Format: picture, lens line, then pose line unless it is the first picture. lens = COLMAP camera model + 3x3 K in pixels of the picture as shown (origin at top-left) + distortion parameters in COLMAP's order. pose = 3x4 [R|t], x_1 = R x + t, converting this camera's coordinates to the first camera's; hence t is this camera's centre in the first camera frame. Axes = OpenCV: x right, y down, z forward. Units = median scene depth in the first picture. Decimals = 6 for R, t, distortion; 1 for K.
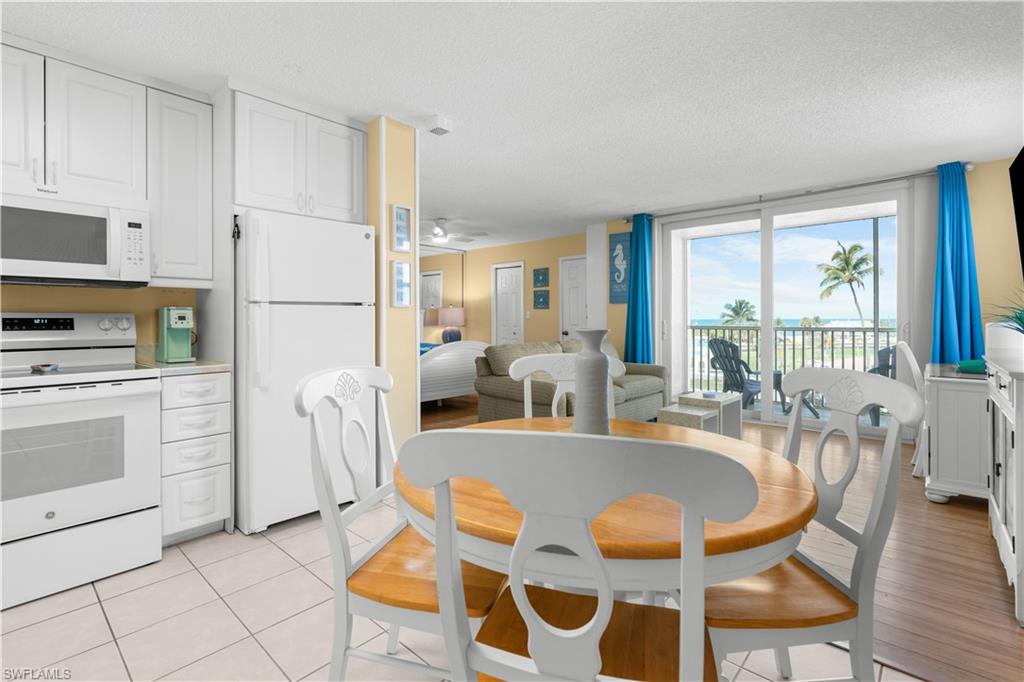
lens RADIAL K [[473.0, 0, 509.4], [0, 473.0, 318.8], [0, 0, 1]] dist [0.000022, -0.000003]
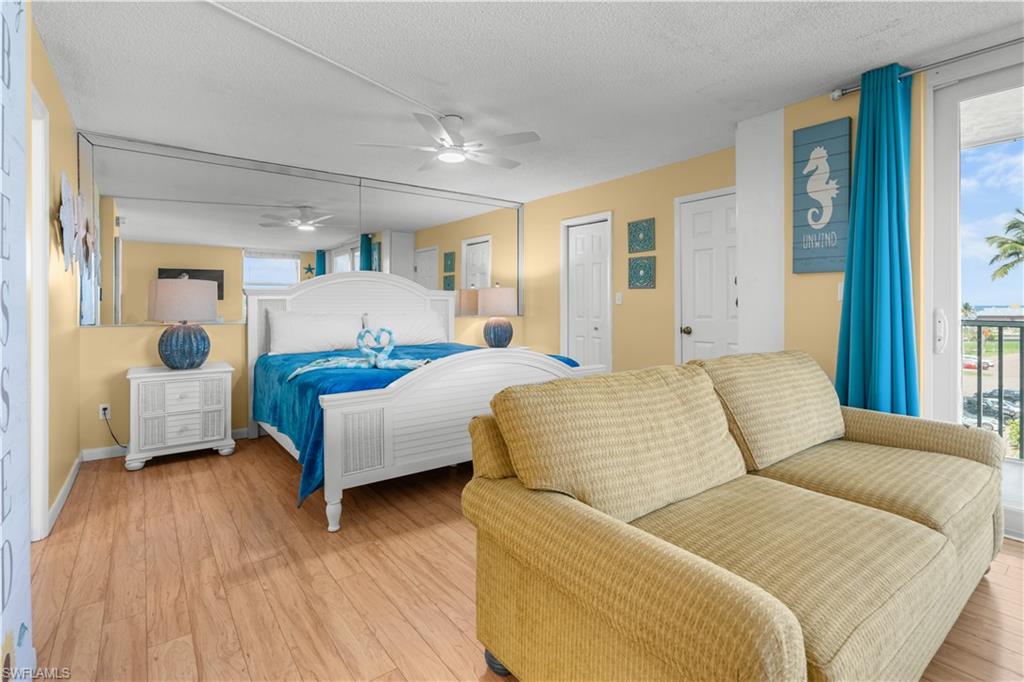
lens RADIAL K [[480.9, 0, 509.6], [0, 480.9, 305.9], [0, 0, 1]] dist [0.001182, -0.000121]
pose [[0.984013, 0.001784, -0.178090, 0.011922], [-0.001360, 0.999996, 0.002501, -0.000446], [0.178094, -0.002218, 0.984011, 0.382949]]
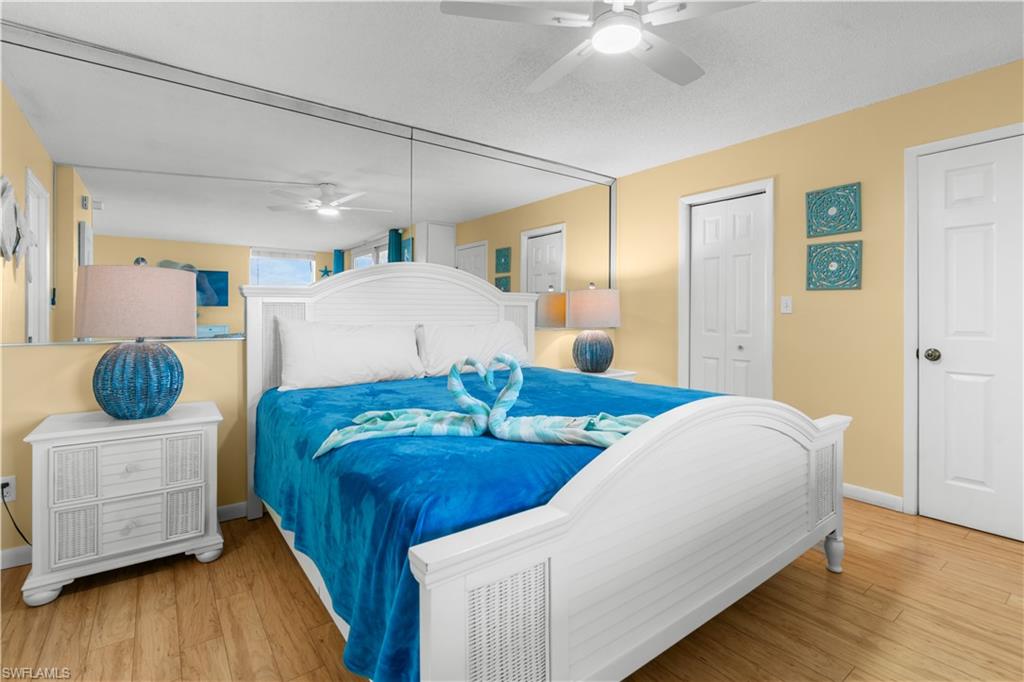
lens RADIAL K [[473.0, 0, 509.4], [0, 473.0, 318.8], [0, 0, 1]] dist [0.000022, -0.000003]
pose [[0.981706, 0.007631, -0.190251, -0.125120], [-0.005895, 0.999936, 0.009691, 0.001175], [0.190313, -0.008392, 0.981688, 0.566613]]
